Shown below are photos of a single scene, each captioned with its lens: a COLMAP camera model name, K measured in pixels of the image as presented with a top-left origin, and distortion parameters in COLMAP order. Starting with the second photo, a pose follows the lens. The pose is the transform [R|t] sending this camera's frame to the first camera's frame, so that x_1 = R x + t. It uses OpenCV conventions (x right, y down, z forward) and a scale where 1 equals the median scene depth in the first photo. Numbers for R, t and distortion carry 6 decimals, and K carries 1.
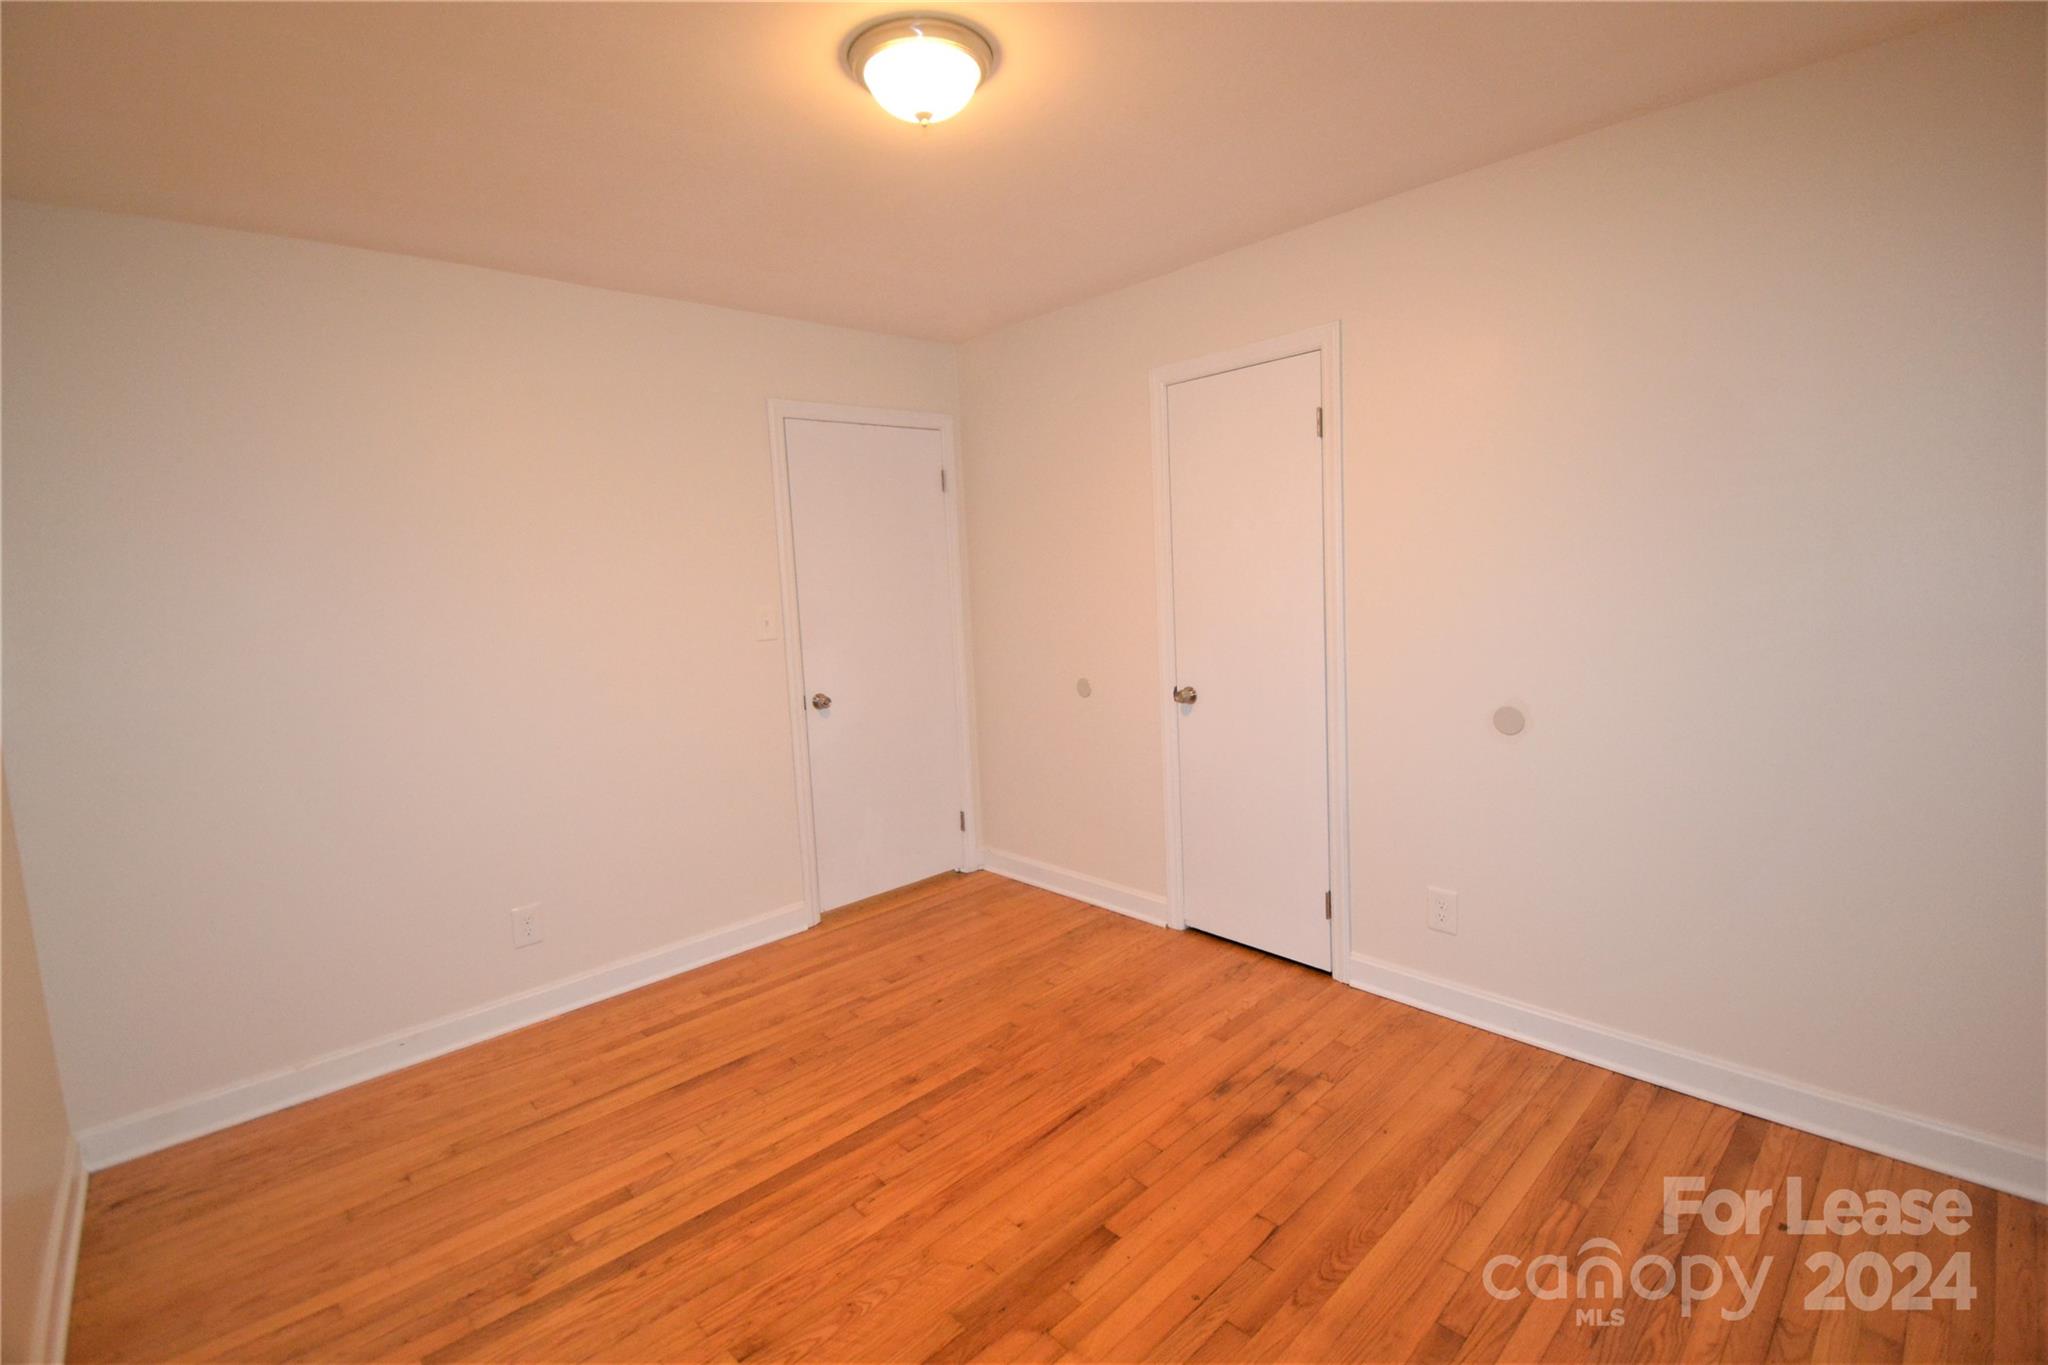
lens RADIAL K [[914.8, 0, 1025.4], [0, 914.8, 658.3], [0, 0, 1]] dist [0.030389, -0.033907]
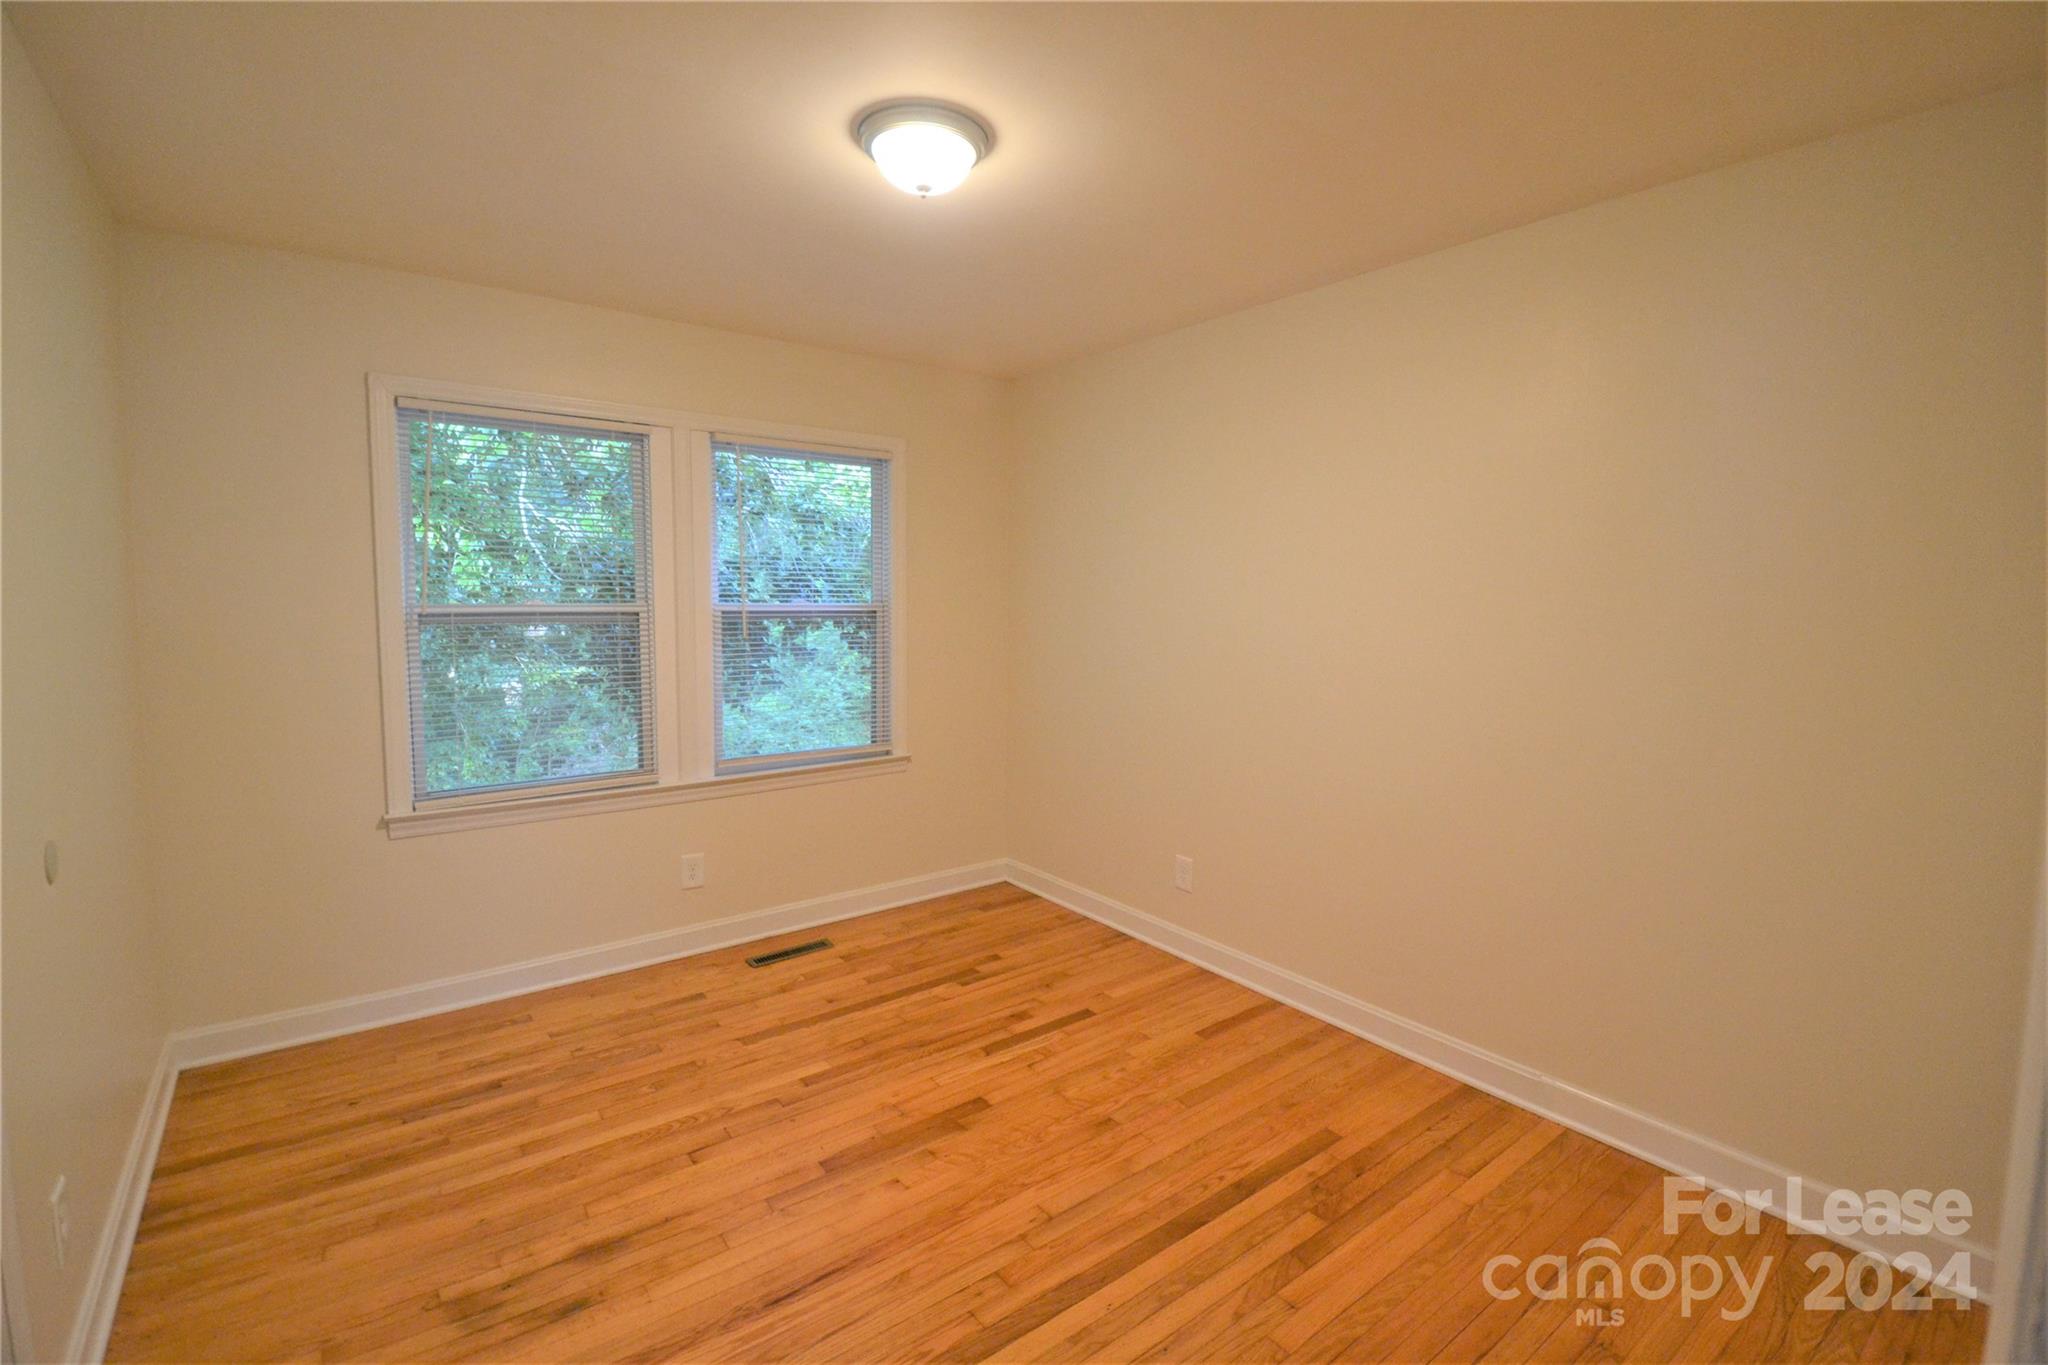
lens RADIAL K [[914.8, 0, 1025.4], [0, 914.8, 658.3], [0, 0, 1]] dist [0.030389, -0.033907]
pose [[-0.994082, 0.033413, 0.103365, -0.260399], [0.050571, 0.984468, 0.168123, -0.165302], [-0.096142, 0.172355, -0.980332, 1.728336]]
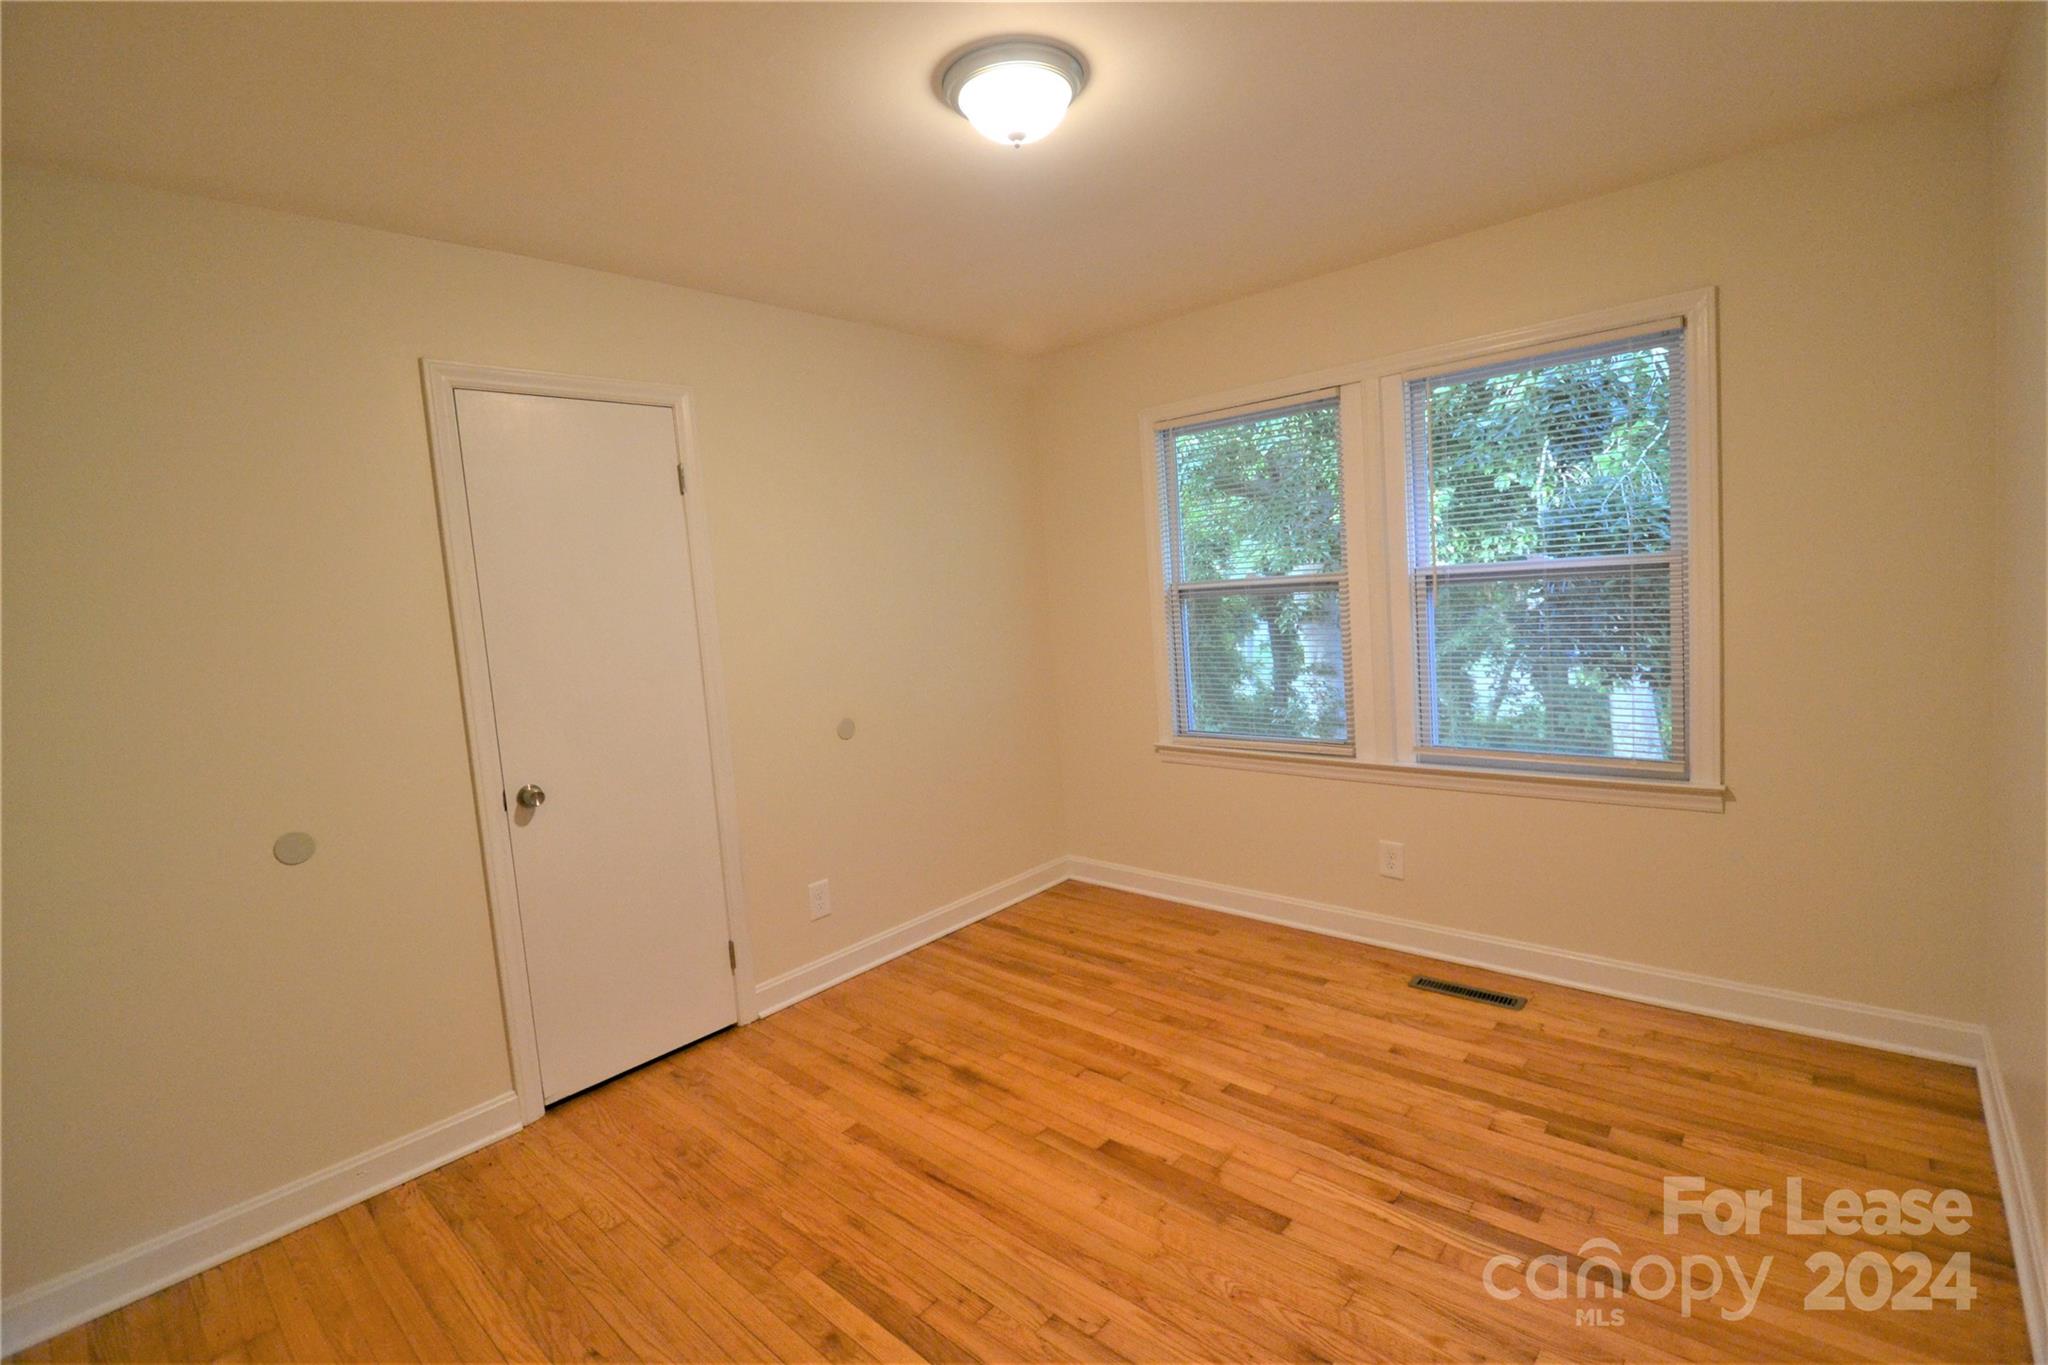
lens RADIAL K [[914.8, 0, 1025.4], [0, 914.8, 658.3], [0, 0, 1]] dist [0.030389, -0.033907]
pose [[-0.080189, -0.031516, 0.996281, -0.908913], [0.175247, 0.983486, 0.045217, -0.052323], [-0.981253, 0.178221, -0.073341, 0.926815]]
